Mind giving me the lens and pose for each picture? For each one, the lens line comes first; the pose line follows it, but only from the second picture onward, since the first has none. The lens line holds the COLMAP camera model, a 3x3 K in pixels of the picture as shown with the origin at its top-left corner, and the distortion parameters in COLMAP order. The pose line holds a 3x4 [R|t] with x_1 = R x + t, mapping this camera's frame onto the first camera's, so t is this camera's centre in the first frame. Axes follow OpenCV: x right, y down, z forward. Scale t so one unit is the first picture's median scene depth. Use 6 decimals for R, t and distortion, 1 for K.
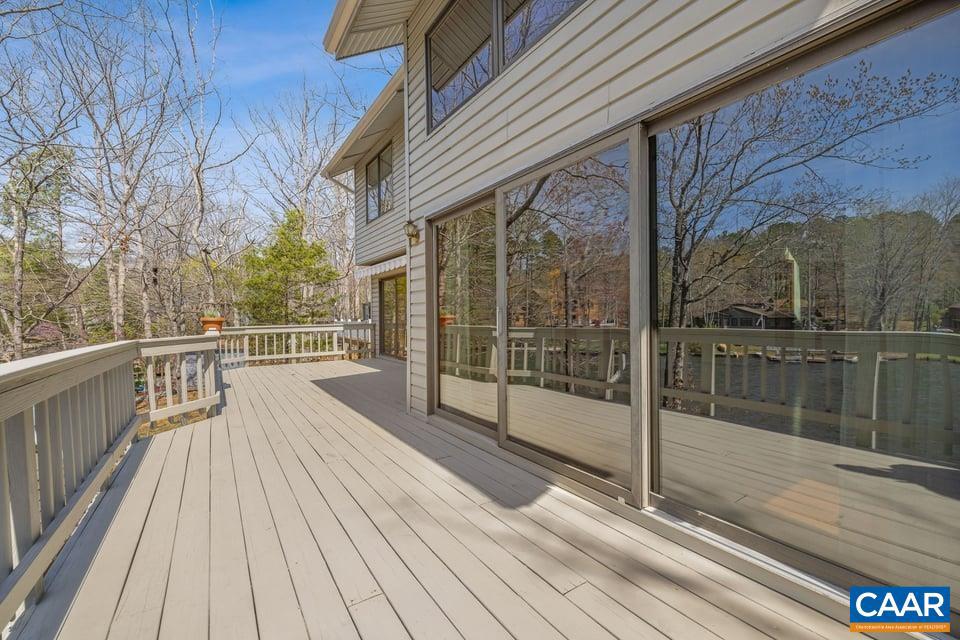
lens RADIAL K [[401.0, 0, 481.6], [0, 401.0, 322.4], [0, 0, 1]] dist [0.005102, -0.000549]
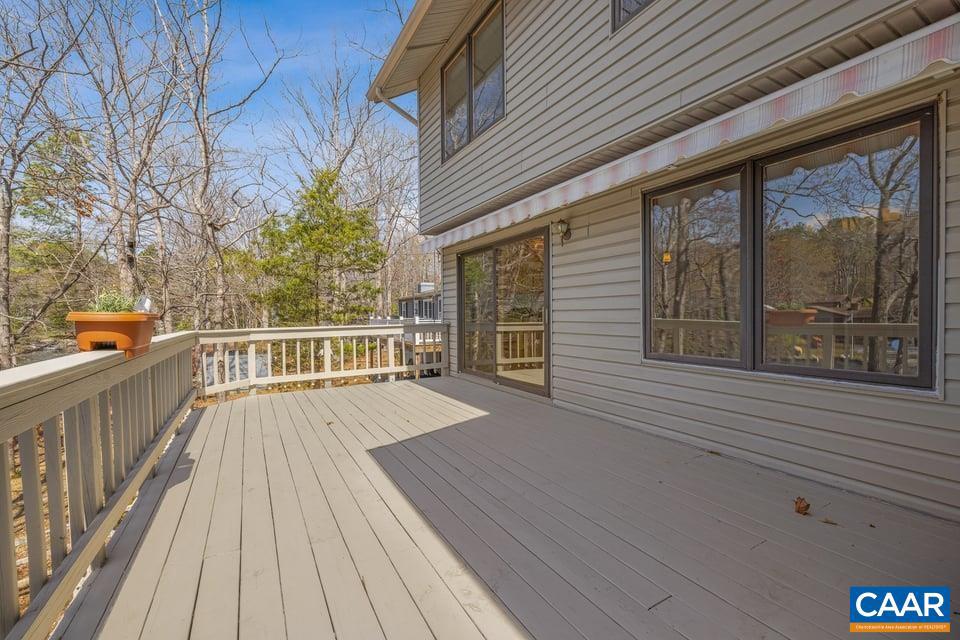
lens RADIAL K [[401.0, 0, 478.4], [0, 401.0, 320.1], [0, 0, 1]] dist [0.005102, -0.000549]
pose [[0.997518, 0.000120, -0.070408, -0.173407], [-0.000102, 1.000000, 0.000256, -0.002449], [0.070408, -0.000248, 0.997518, 0.358229]]
